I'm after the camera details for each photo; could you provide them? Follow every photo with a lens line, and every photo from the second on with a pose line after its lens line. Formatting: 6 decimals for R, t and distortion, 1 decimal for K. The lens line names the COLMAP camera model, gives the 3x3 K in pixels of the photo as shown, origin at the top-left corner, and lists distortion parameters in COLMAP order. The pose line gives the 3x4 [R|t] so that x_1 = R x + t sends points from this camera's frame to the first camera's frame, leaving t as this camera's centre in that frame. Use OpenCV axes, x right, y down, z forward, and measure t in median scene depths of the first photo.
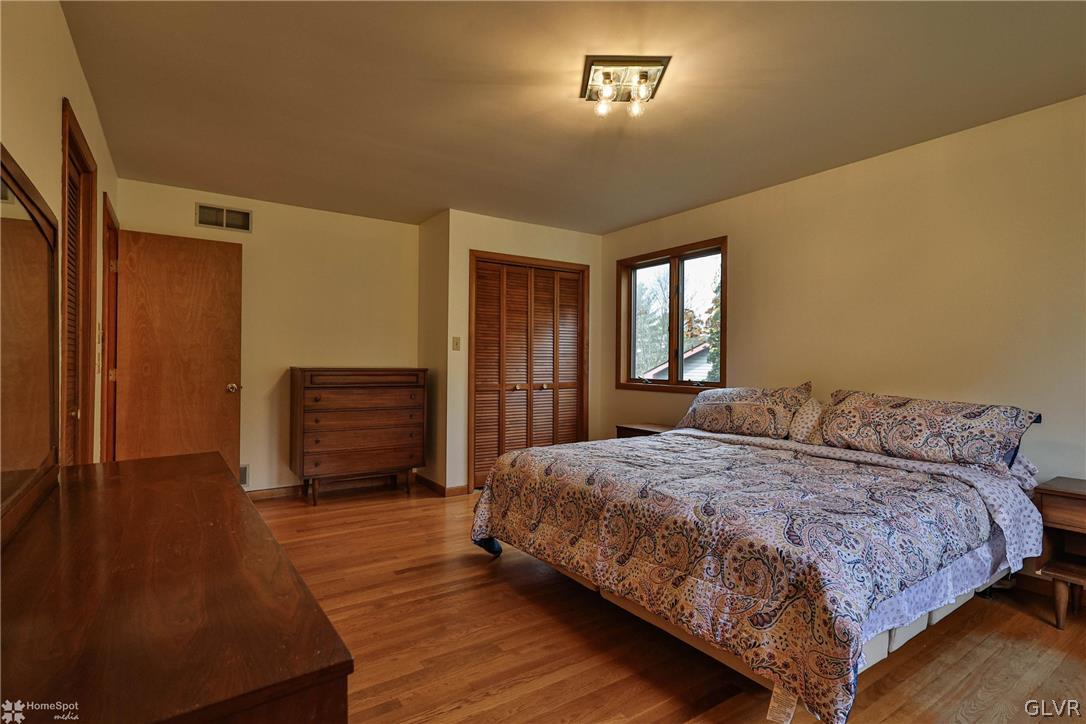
lens RADIAL K [[542.1, 0, 543.0], [0, 542.1, 362.0], [0, 0, 1]] dist [-0.000121, -0.000090]
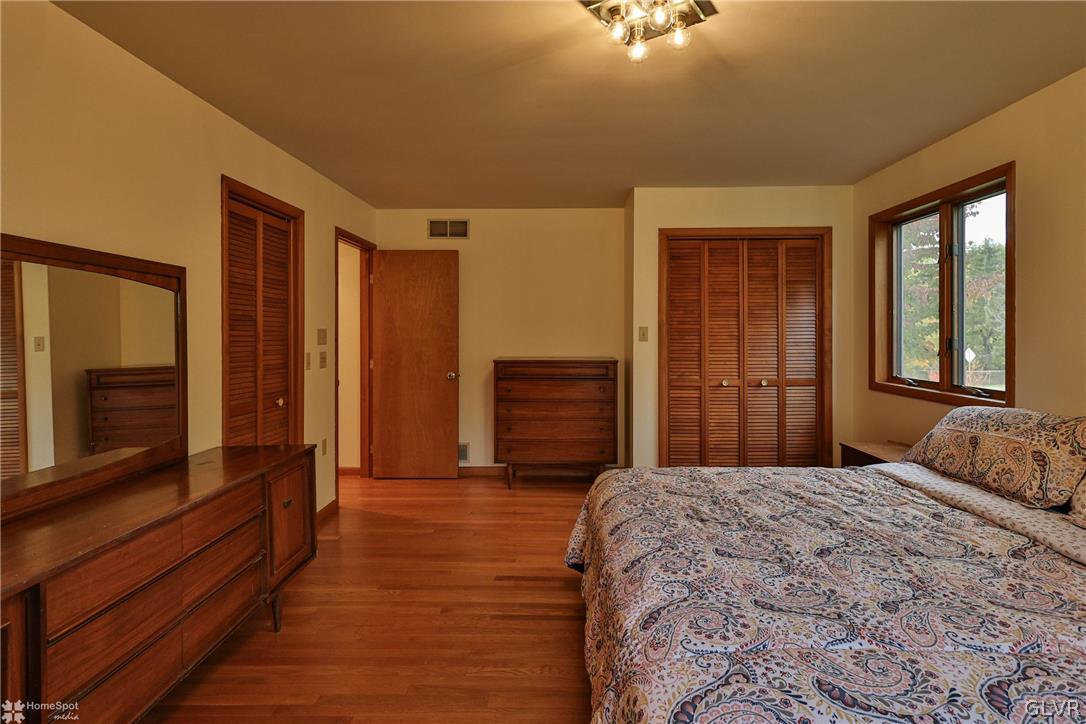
lens RADIAL K [[549.9, 0, 545.4], [0, 549.9, 334.1], [0, 0, 1]] dist [0.000182, -0.000078]
pose [[0.810876, -0.008474, -0.585157, 0.249116], [0.008677, 0.999959, -0.002457, -0.032954], [0.585154, -0.003085, 0.810917, 0.154339]]
